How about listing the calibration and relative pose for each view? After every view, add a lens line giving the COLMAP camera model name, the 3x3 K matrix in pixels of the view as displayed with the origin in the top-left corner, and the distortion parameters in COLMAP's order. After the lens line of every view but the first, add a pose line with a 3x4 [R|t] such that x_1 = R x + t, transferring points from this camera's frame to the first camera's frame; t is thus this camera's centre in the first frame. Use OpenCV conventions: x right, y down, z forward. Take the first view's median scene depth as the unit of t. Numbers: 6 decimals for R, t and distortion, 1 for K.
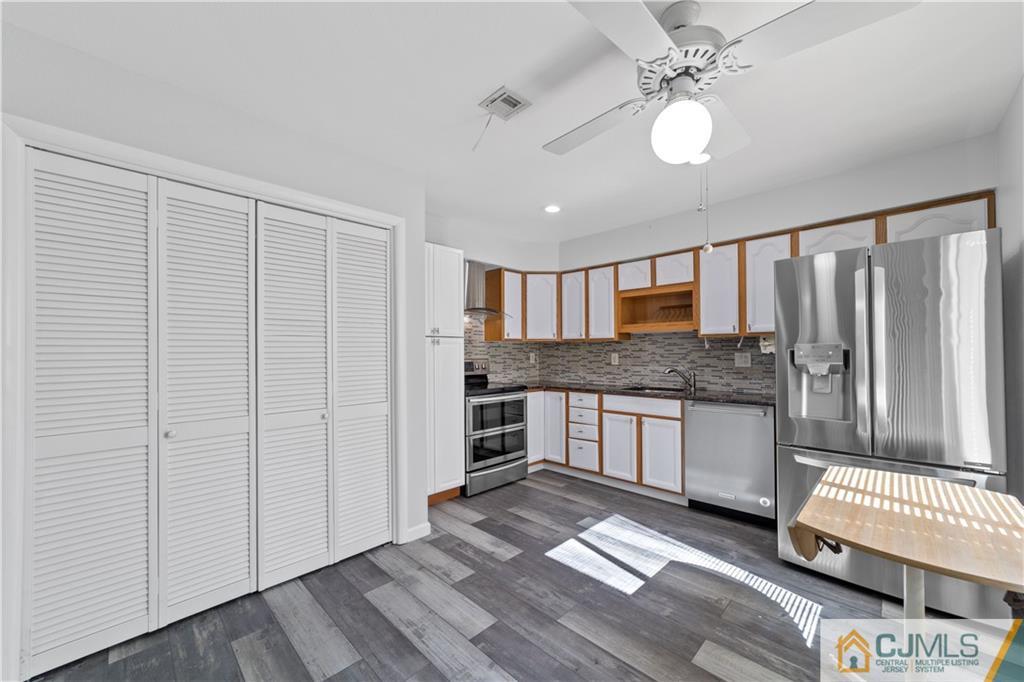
lens RADIAL K [[393.8, 0, 508.9], [0, 393.8, 348.8], [0, 0, 1]] dist [-0.006823, 0.001557]
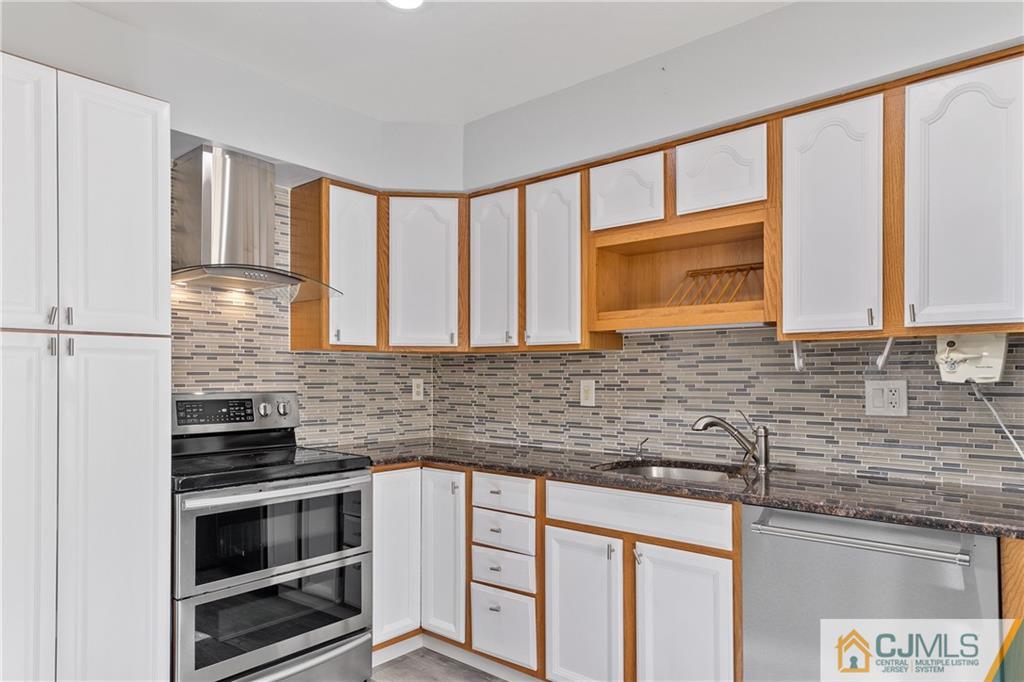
lens RADIAL K [[653.3, 0, 498.2], [0, 653.3, 373.4], [0, 0, 1]] dist [0.017028, 0.000218]
pose [[0.998280, 0.004539, 0.058442, 0.155260], [-0.004779, 0.999981, 0.003970, 0.002261], [-0.058423, -0.004242, 0.998283, 0.341351]]
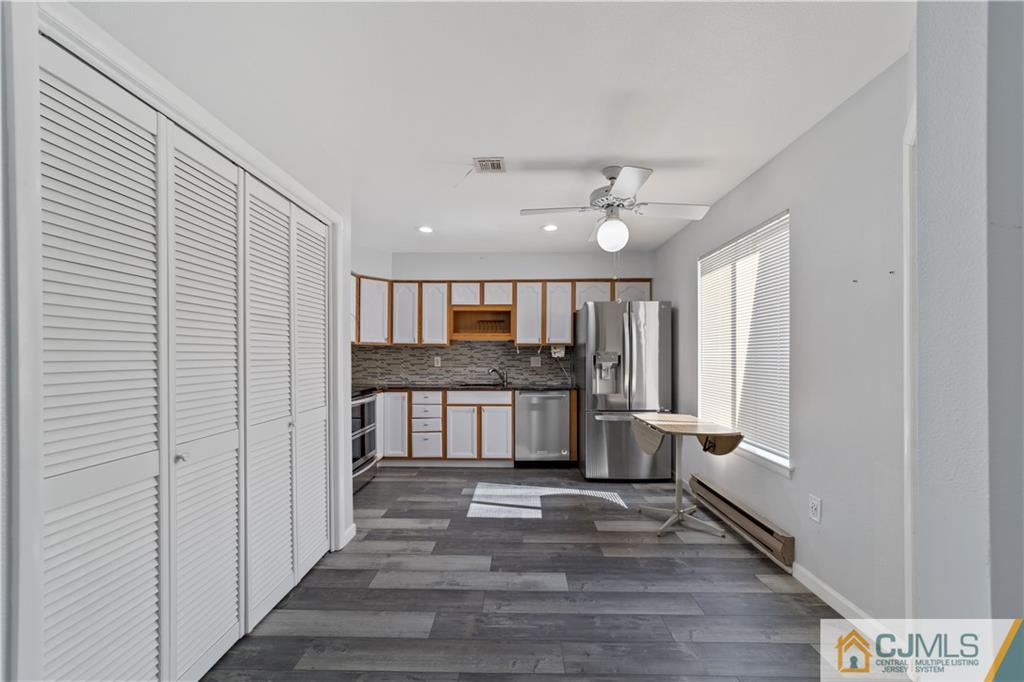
lens RADIAL K [[393.8, 0, 517.9], [0, 393.8, 357.8], [0, 0, 1]] dist [-0.006823, 0.001557]
pose [[0.719530, 0.003376, 0.694453, -0.454061], [-0.011499, 0.999909, 0.007054, 0.004040], [-0.694366, -0.013061, 0.719503, -0.006645]]
